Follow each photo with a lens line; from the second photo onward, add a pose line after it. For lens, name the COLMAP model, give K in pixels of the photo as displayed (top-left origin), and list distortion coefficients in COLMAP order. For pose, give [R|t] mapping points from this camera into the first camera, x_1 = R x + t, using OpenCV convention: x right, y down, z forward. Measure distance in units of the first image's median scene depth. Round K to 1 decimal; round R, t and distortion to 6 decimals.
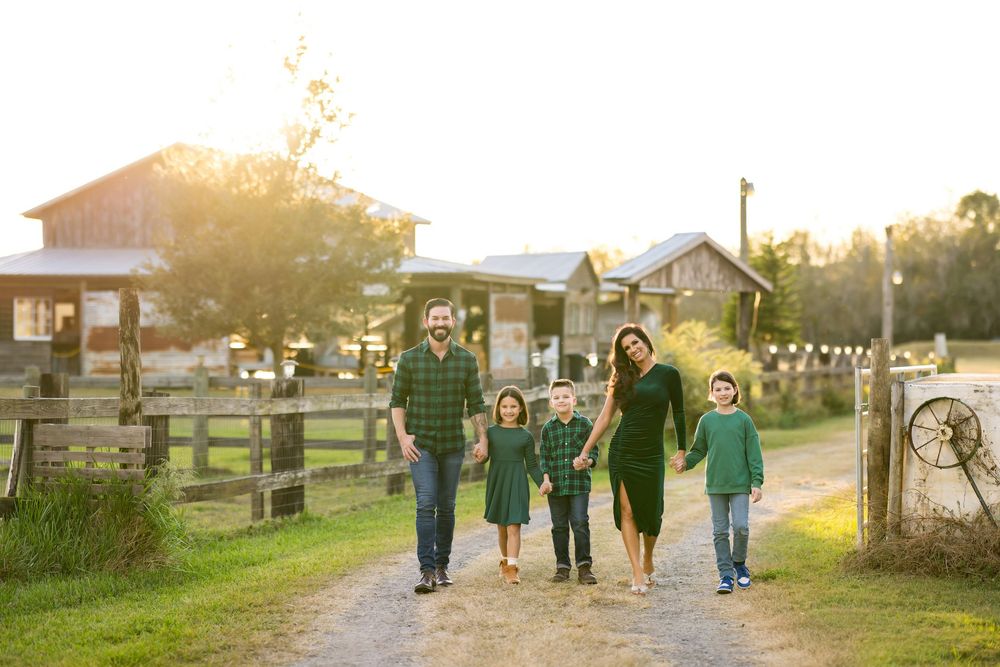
lens RADIAL K [[2484.0, 0, 499.3], [0, 2484.0, 359.2], [0, 0, 1]] dist [-0.012004, 0.322355]
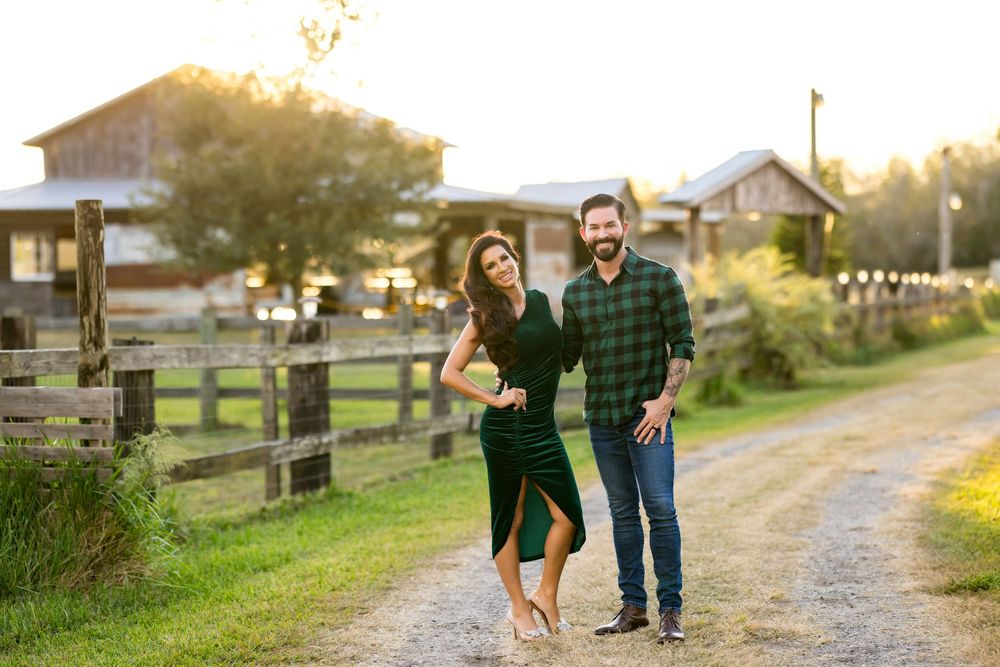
lens RADIAL K [[2484.0, 0, 499.3], [0, 2484.0, 359.2], [0, 0, 1]] dist [-0.012004, 0.322355]
pose [[0.999865, -0.013528, -0.009319, -0.014004], [0.013764, 0.999575, 0.025716, 0.000800], [0.008967, -0.025841, 0.999626, 0.172055]]
